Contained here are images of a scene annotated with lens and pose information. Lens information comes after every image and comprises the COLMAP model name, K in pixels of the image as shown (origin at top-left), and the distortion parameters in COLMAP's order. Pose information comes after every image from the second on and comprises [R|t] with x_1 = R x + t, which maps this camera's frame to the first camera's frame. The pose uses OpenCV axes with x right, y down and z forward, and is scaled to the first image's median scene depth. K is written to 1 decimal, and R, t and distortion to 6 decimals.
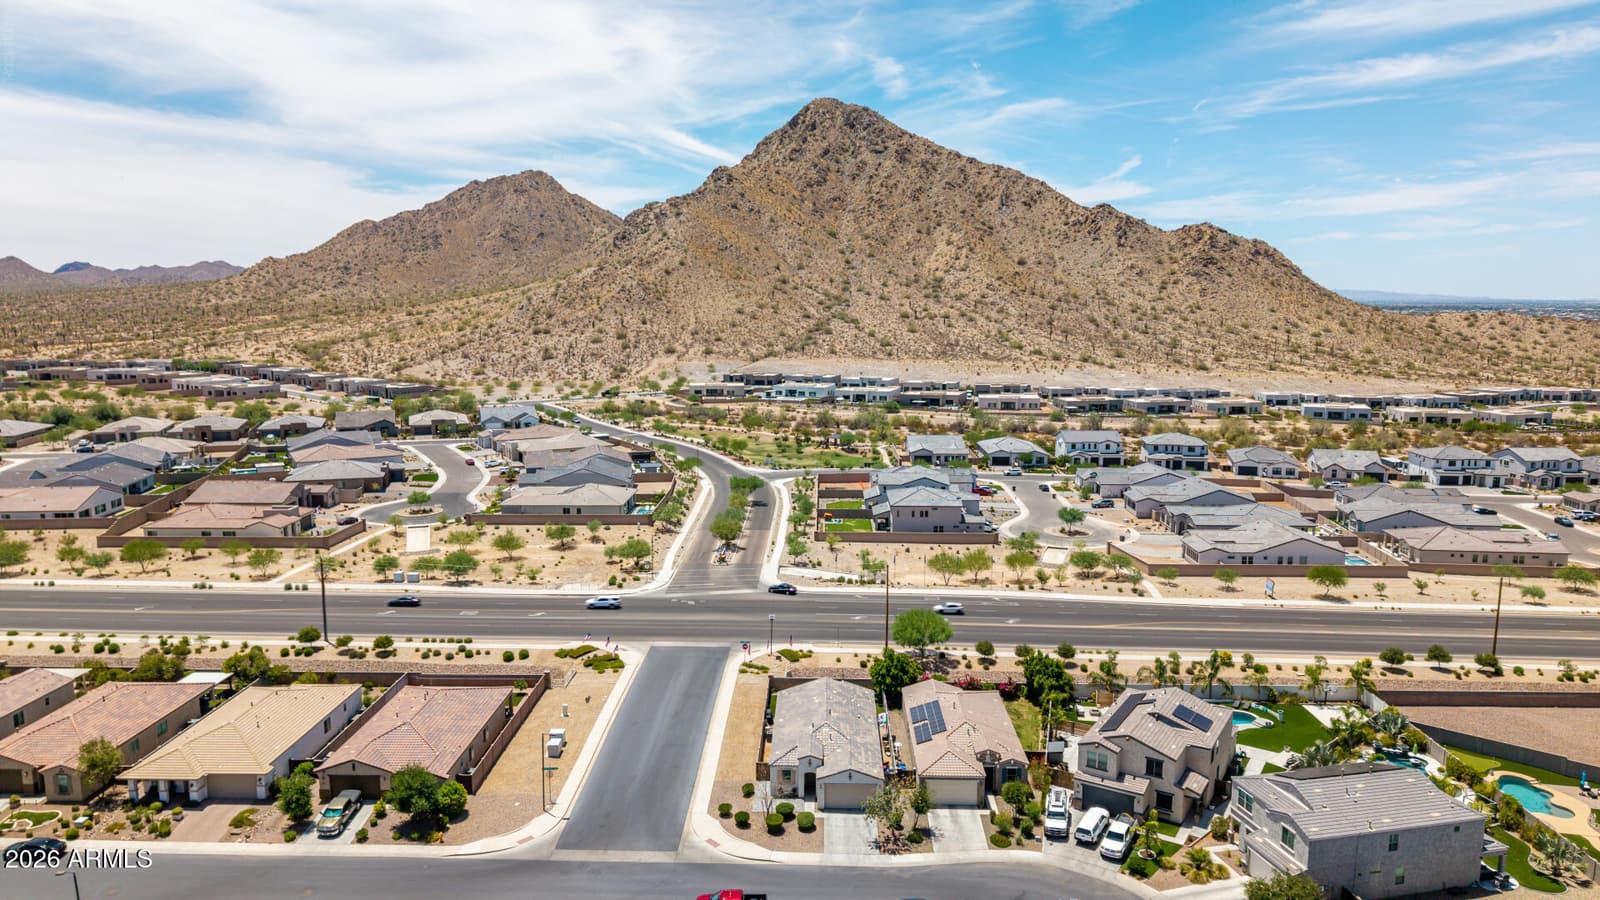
lens RADIAL K [[1071.3, 0, 804.0], [0, 1071.3, 478.0], [0, 0, 1]] dist [0.080602, -0.125007]
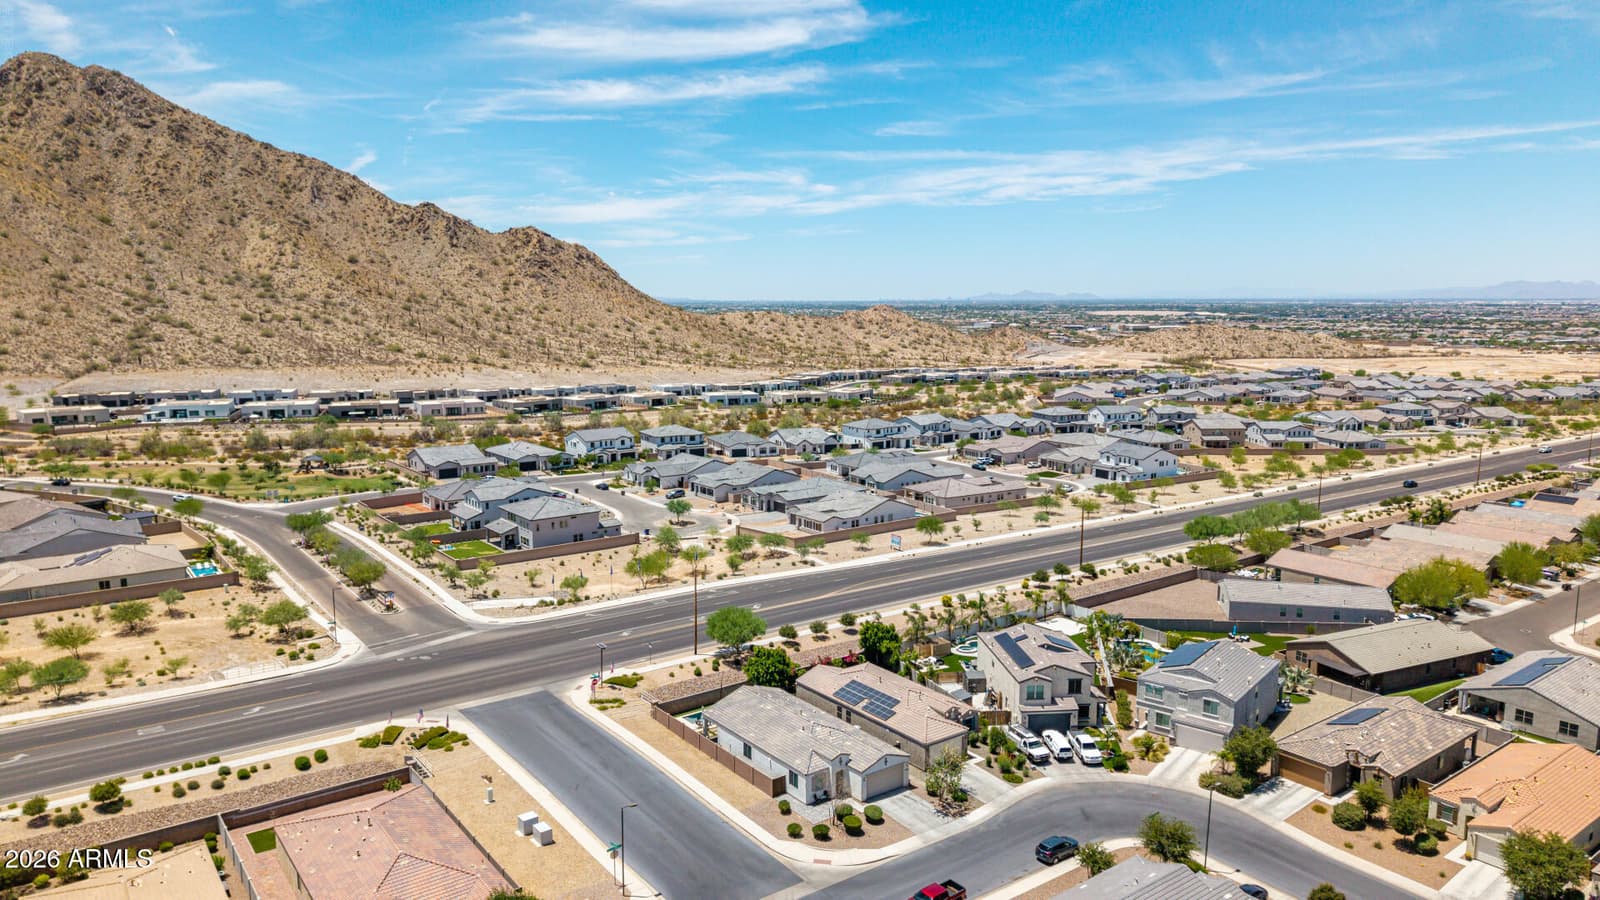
lens RADIAL K [[1083.9, 0, 800.0], [0, 1083.9, 450.0], [0, 0, 1]] dist [0.040728, -0.045143]
pose [[0.780171, -0.089963, 0.619064, -0.118274], [0.106417, 0.994267, 0.010376, -0.007358], [-0.616449, 0.057784, 0.785272, 0.039460]]
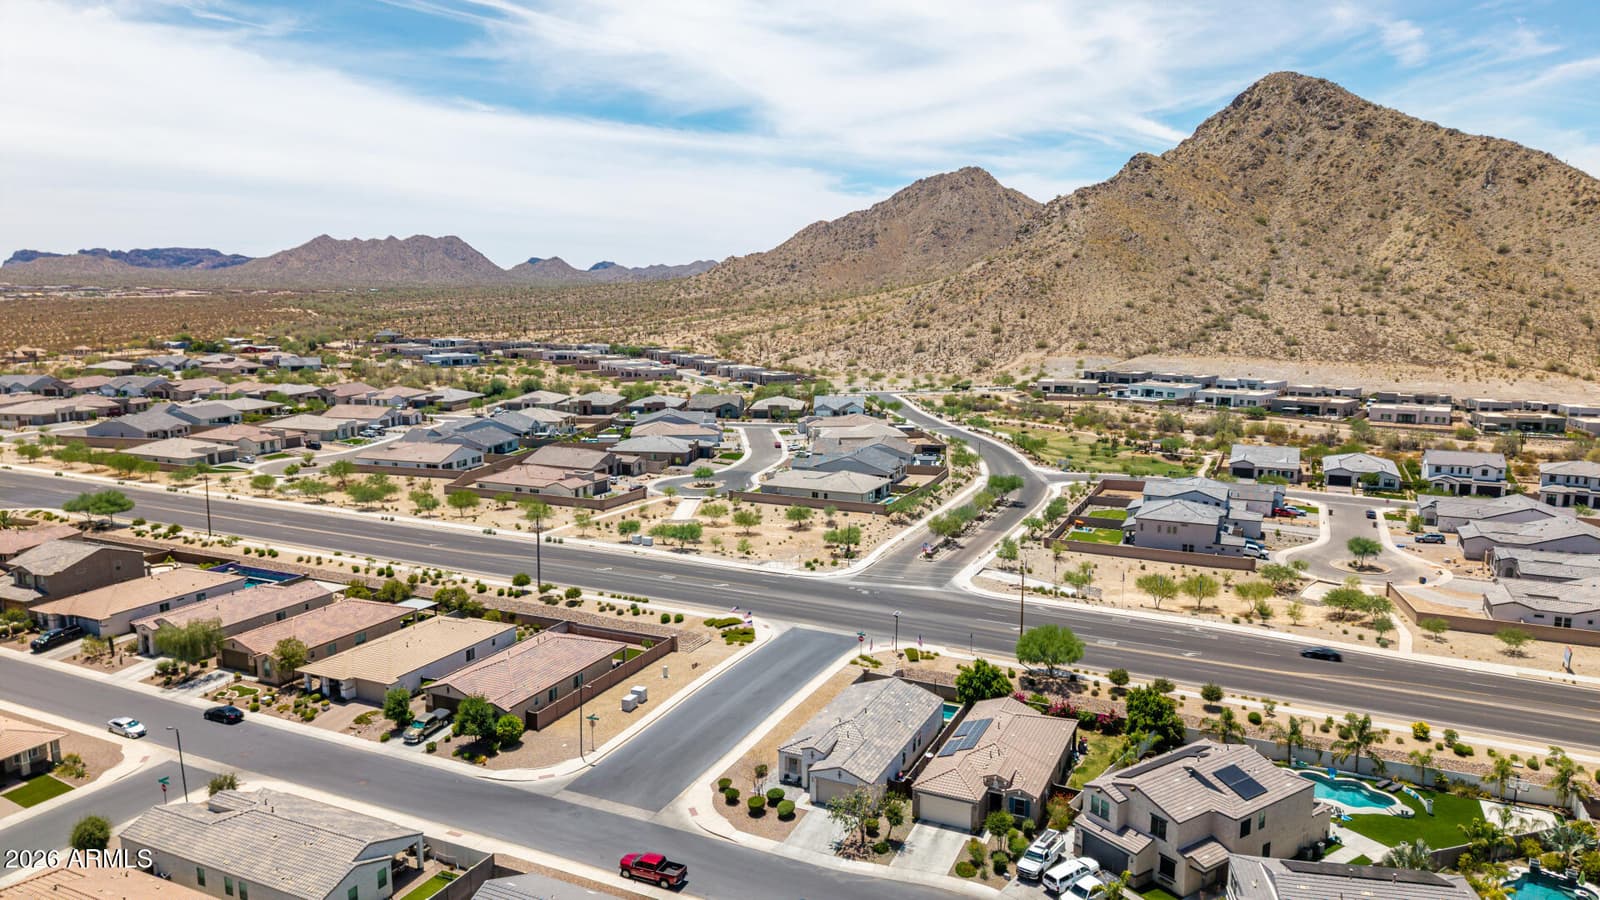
lens RADIAL K [[1092.0, 0, 800.0], [0, 1092.0, 450.0], [0, 0, 1]] dist [0.043445, -0.054547]
pose [[0.913028, 0.061402, -0.403249, 0.072379], [-0.070748, 0.997460, -0.008307, -0.001087], [0.401714, 0.036113, 0.915053, 0.011906]]
